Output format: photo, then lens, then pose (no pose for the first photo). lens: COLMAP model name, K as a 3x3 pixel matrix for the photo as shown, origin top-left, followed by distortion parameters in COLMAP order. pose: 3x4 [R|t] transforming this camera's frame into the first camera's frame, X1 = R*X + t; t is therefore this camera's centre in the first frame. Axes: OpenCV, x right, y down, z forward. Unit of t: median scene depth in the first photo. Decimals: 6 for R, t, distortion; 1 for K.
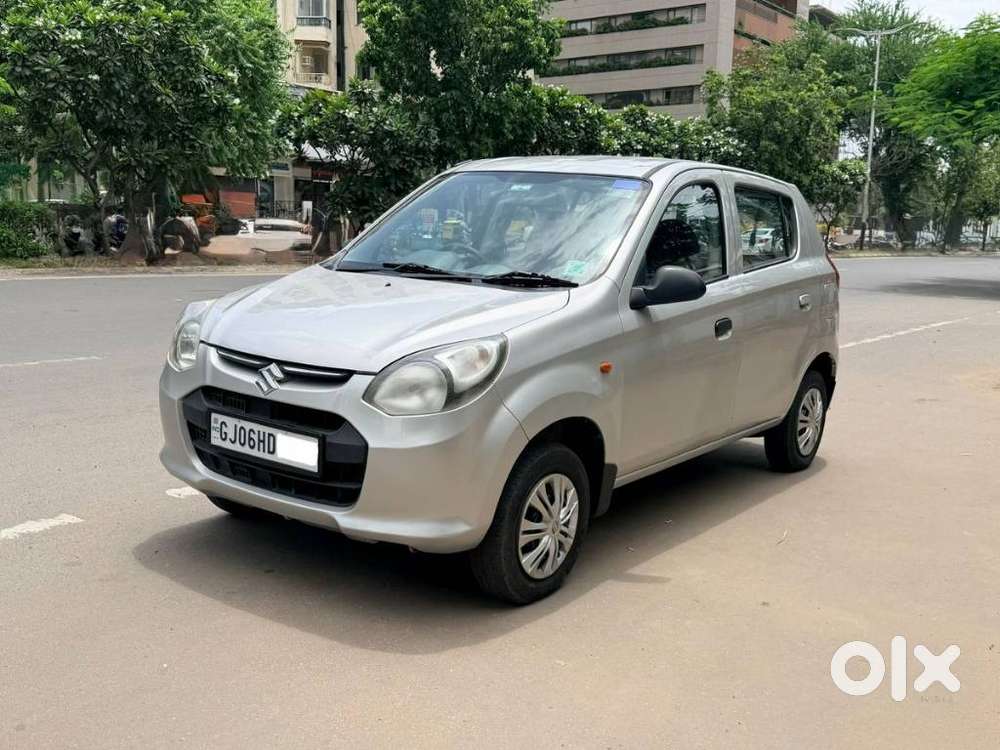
lens RADIAL K [[1034.3, 0, 500.0], [0, 1034.3, 375.0], [0, 0, 1]] dist [0.194184, -0.429194]
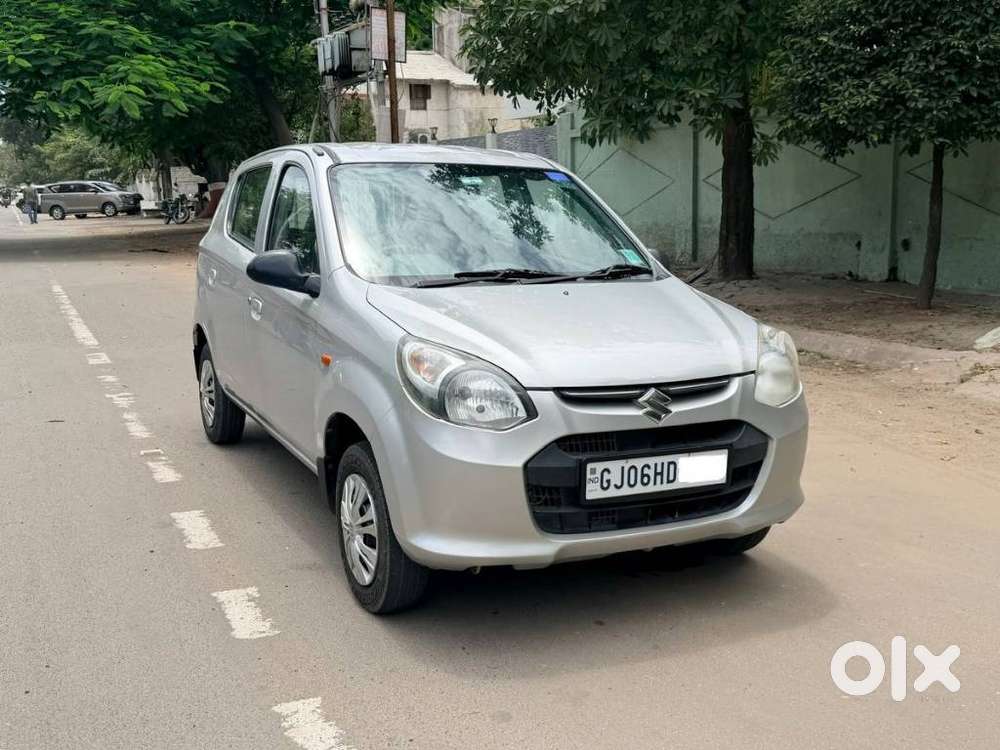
lens RADIAL K [[1034.3, 0, 500.0], [0, 1034.3, 375.0], [0, 0, 1]] dist [0.194184, -0.429194]
pose [[0.456244, -0.191541, 0.868996, -1.057835], [0.151099, 0.979053, 0.136469, -0.165600], [-0.876932, 0.069041, 0.475629, 0.671687]]
